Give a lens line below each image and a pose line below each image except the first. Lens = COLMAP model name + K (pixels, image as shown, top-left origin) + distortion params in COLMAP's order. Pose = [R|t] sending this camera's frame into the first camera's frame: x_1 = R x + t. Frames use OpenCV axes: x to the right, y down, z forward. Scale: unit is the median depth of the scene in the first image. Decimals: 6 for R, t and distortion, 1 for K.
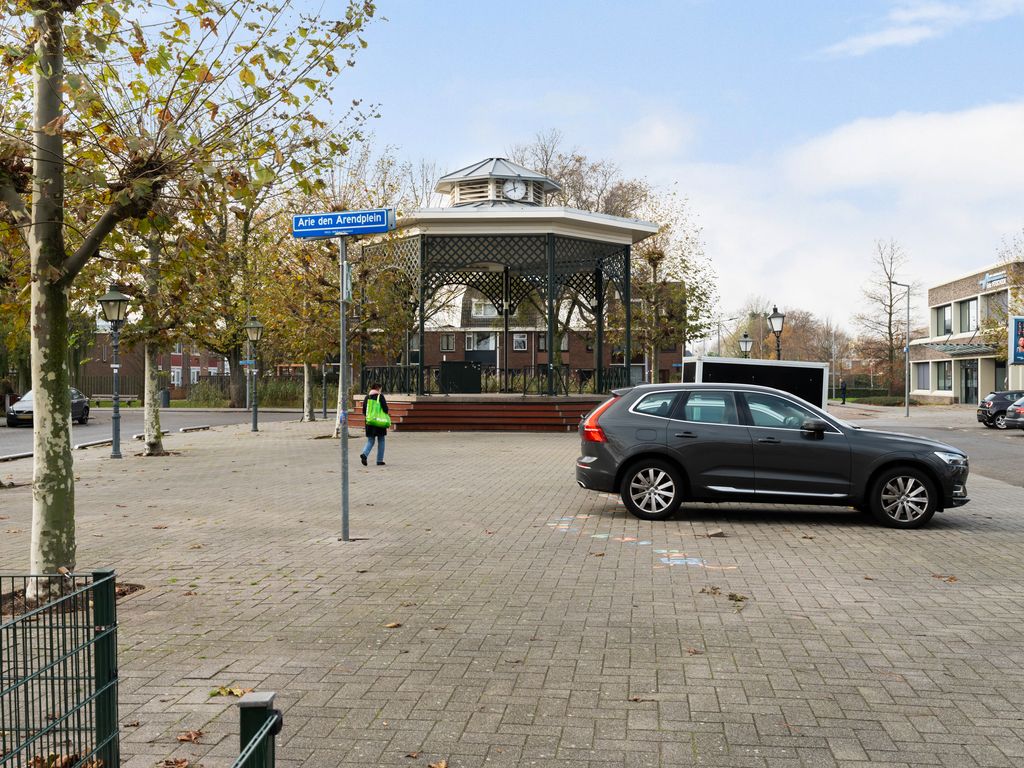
lens RADIAL K [[1116.4, 0, 512.0], [0, 1116.4, 384.0], [0, 0, 1]] dist [-0.004544, 0.005199]
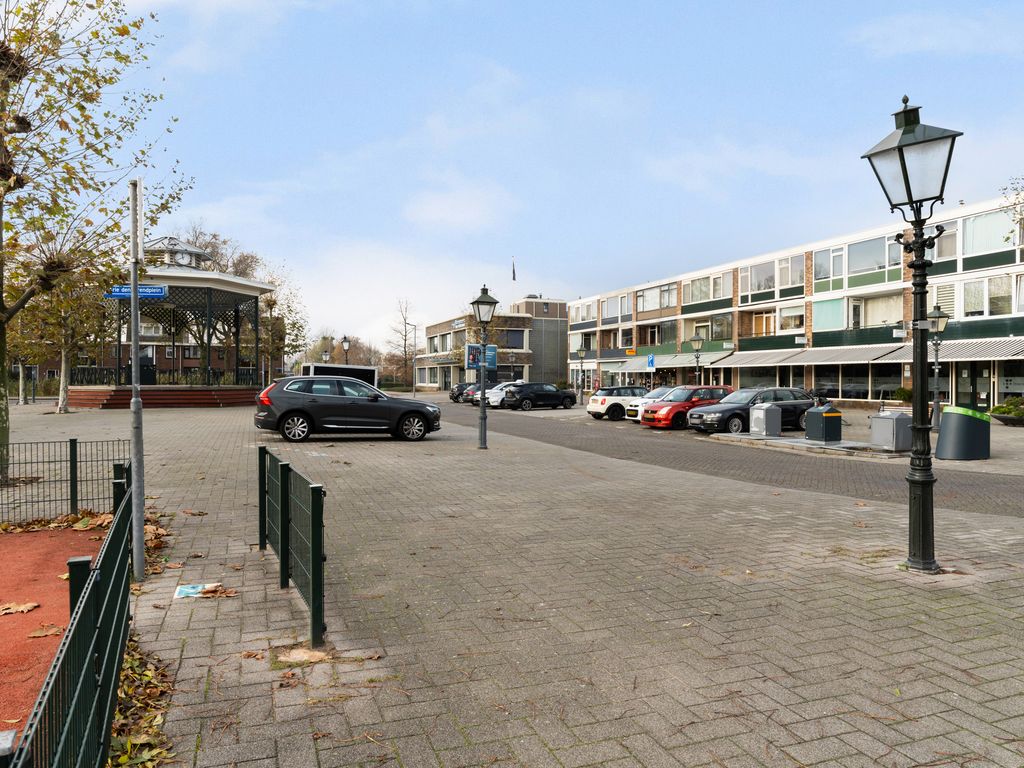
lens RADIAL K [[748.4, 0, 512.0], [0, 748.4, 384.0], [0, 0, 1]] dist [-0.004359, -0.001034]
pose [[0.891344, -0.000960, 0.453327, -0.063942], [-0.000008, 0.999998, 0.002134, 0.005194], [-0.453328, -0.001906, 0.891342, -0.179096]]
